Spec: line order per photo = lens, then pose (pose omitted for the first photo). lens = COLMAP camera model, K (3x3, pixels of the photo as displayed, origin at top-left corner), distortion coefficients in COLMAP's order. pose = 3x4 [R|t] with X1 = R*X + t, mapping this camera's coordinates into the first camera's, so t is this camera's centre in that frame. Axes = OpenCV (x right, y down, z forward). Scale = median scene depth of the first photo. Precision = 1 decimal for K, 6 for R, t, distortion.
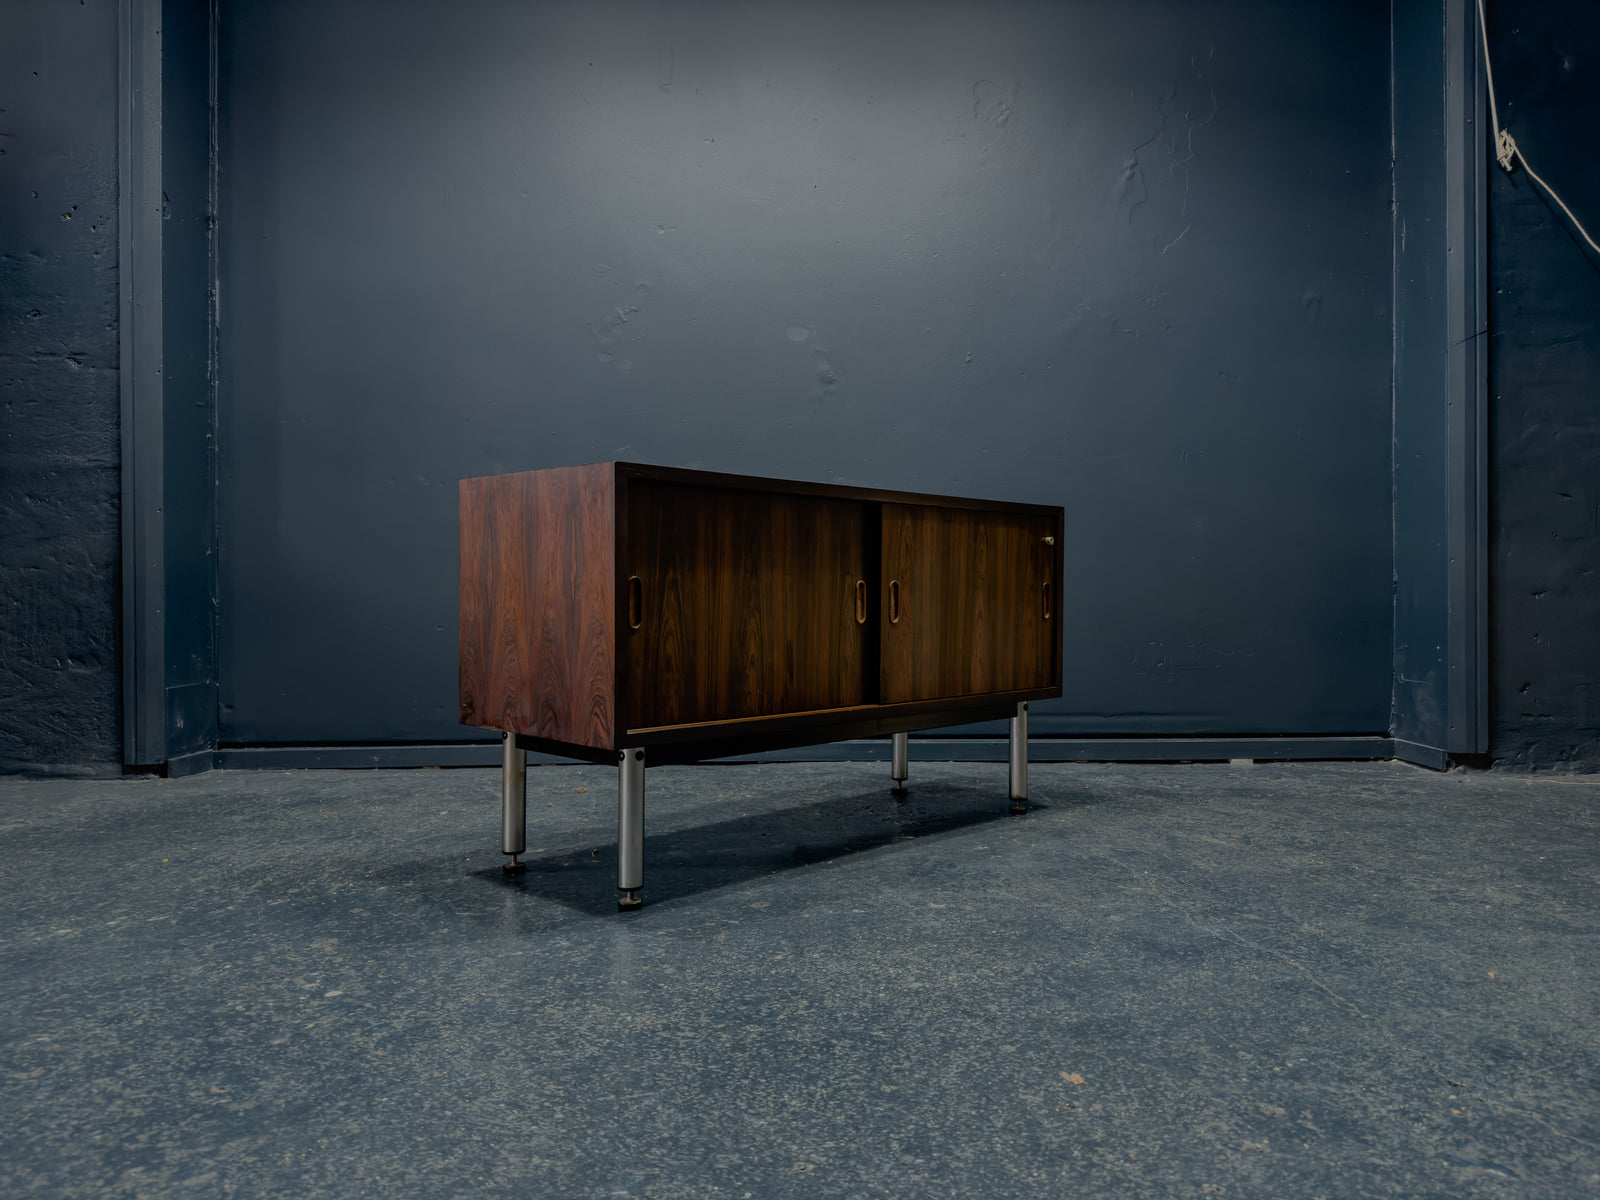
lens RADIAL K [[1047.0, 0, 805.4], [0, 1047.0, 609.6], [0, 0, 1]] dist [0.014362, -0.014449]
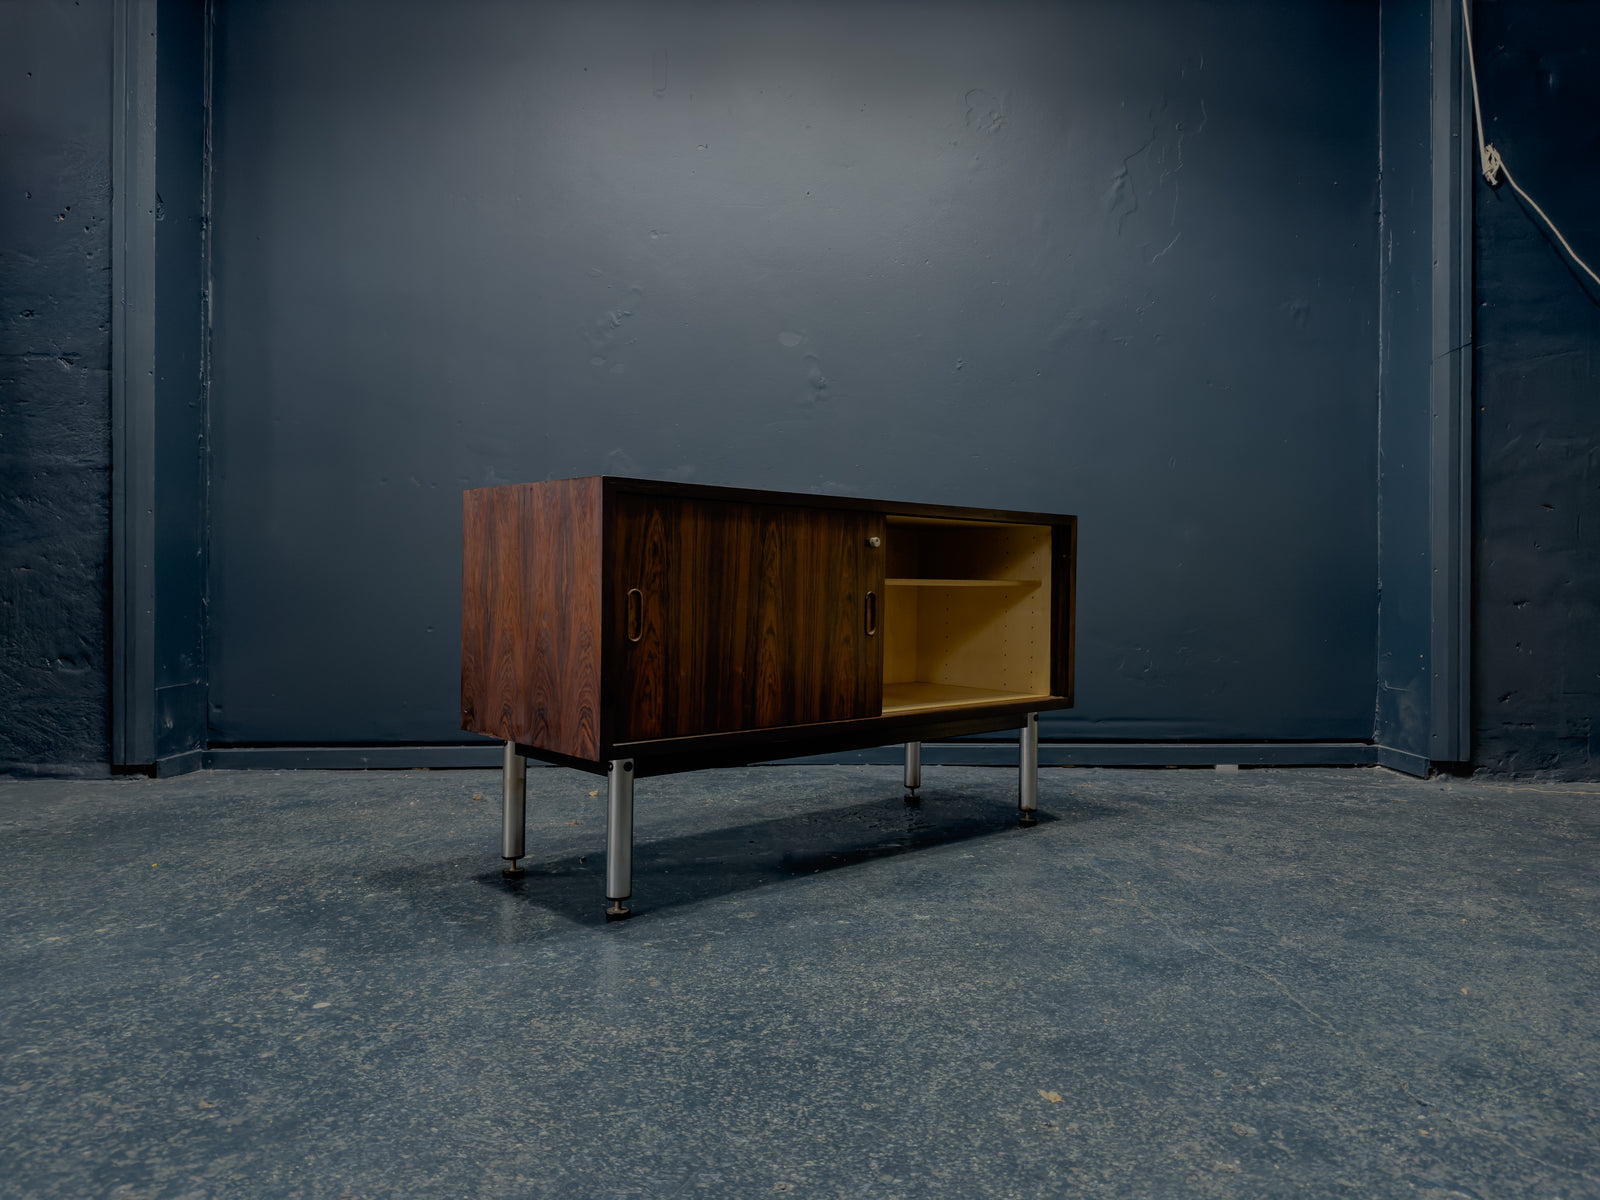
lens RADIAL K [[1048.3, 0, 805.6], [0, 1048.3, 601.6], [0, 0, 1]] dist [0.011229, -0.011708]
pose [[0.999945, 0.007254, 0.007510, 0.005019], [-0.007246, 0.999973, -0.001083, -0.023535], [-0.007518, 0.001028, 0.999971, -0.012751]]
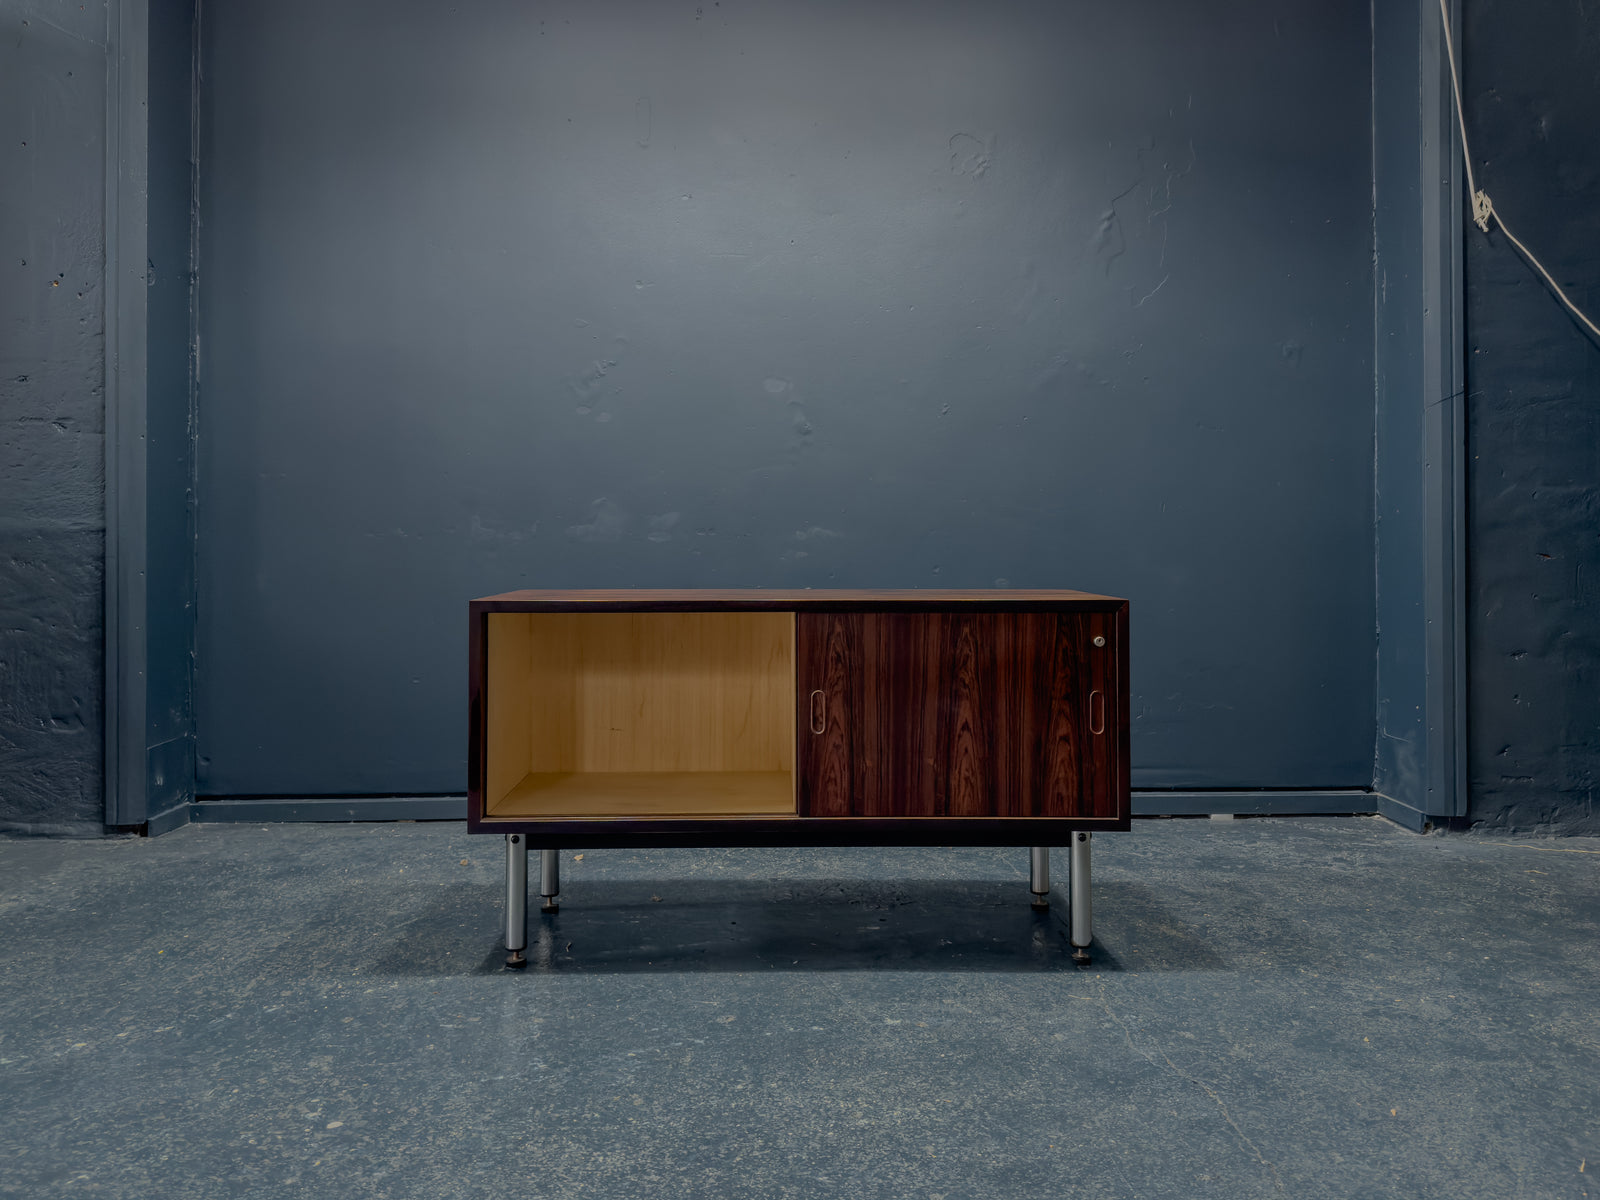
lens RADIAL K [[1145.3, 0, 784.9], [0, 1145.3, 545.4], [0, 0, 1]] dist [0.005524, -0.006106]
pose [[0.999928, 0.002067, -0.011808, 0.036058], [-0.002193, 0.999941, -0.010656, -0.224622], [0.011785, 0.010682, 0.999873, -0.200197]]
